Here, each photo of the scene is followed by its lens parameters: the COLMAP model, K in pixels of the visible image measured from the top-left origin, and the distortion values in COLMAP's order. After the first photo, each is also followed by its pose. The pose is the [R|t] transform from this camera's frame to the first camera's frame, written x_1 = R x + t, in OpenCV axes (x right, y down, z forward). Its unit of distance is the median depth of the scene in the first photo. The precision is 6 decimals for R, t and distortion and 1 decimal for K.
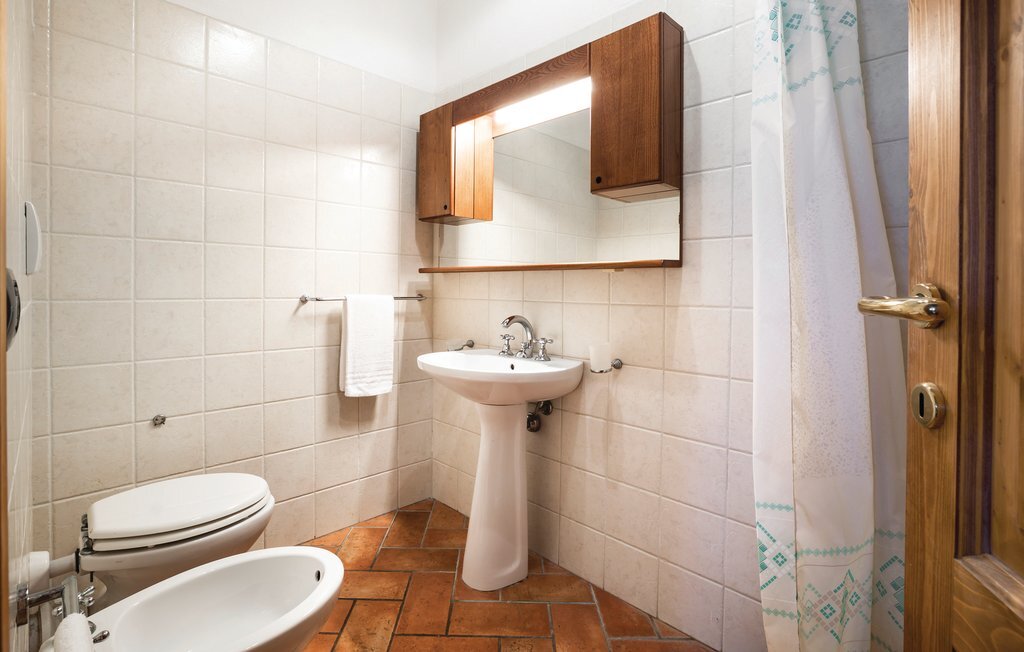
lens RADIAL K [[481.6, 0, 512.2], [0, 481.6, 292.3], [0, 0, 1]] dist [0.000409, 0.000029]
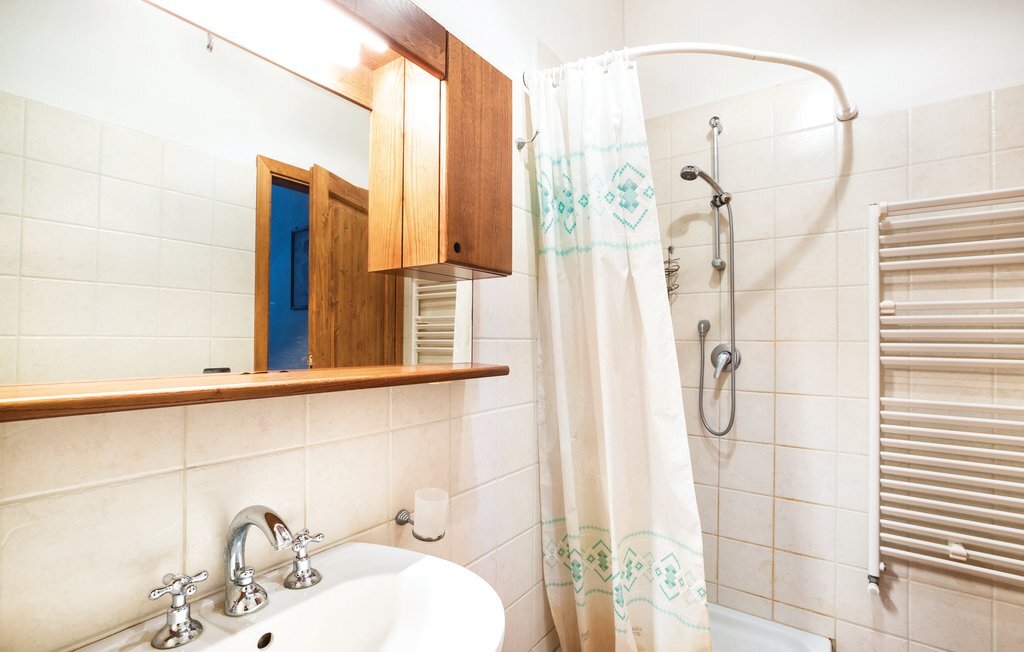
lens RADIAL K [[468.7, 0, 512.0], [0, 468.7, 339.0], [0, 0, 1]] dist [-0.001049, -0.000066]
pose [[-0.177102, -0.000137, 0.984192, -0.485316], [-0.003034, 0.999995, -0.000407, -0.107745], [-0.984188, -0.003058, -0.177102, 1.057142]]
